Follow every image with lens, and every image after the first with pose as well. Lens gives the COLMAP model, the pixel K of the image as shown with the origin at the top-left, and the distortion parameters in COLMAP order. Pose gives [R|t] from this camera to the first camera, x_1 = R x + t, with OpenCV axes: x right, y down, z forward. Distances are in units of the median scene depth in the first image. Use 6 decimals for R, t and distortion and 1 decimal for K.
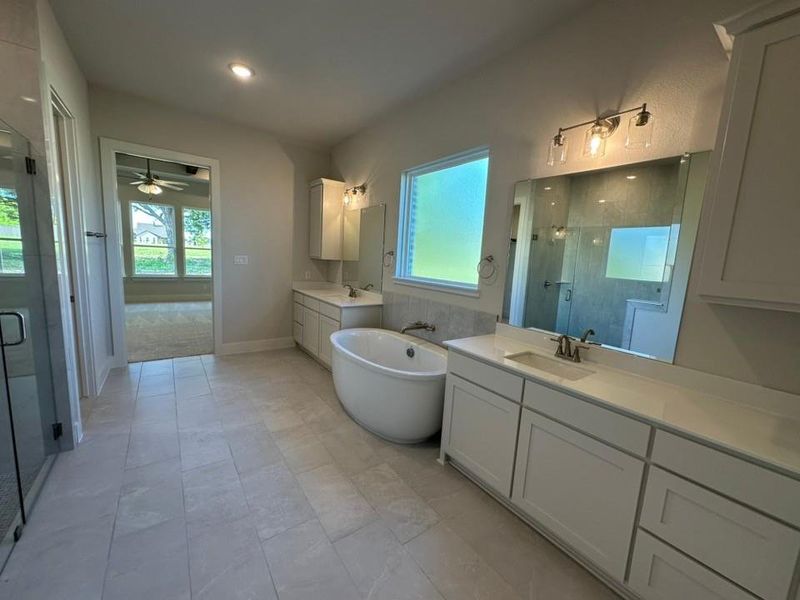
lens RADIAL K [[326.7, 0, 409.5], [0, 326.7, 300.8], [0, 0, 1]] dist [-0.003840, -0.000091]
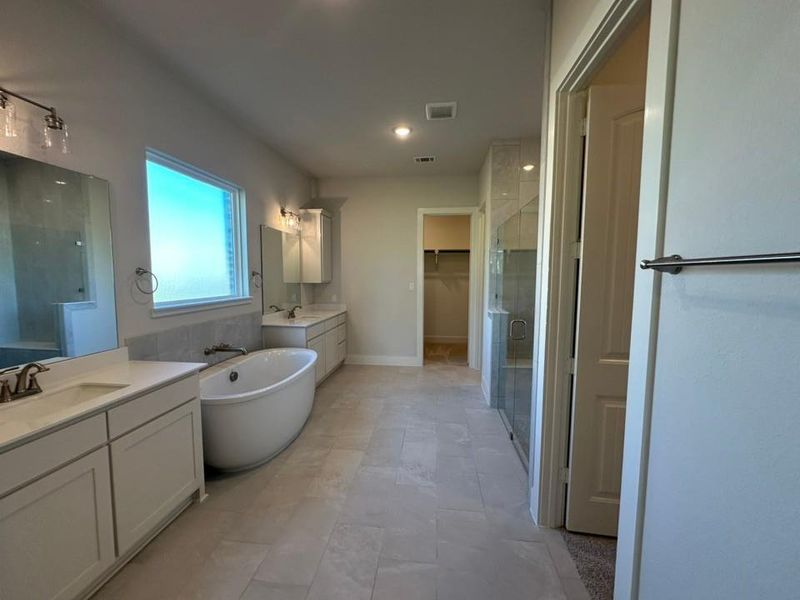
lens RADIAL K [[326.7, 0, 409.5], [0, 326.7, 300.8], [0, 0, 1]] dist [-0.003840, -0.000091]
pose [[-0.753280, -0.097041, 0.650501, -1.018451], [0.055433, 0.976169, 0.209815, -0.234264], [-0.655360, 0.194108, -0.729949, 1.380507]]
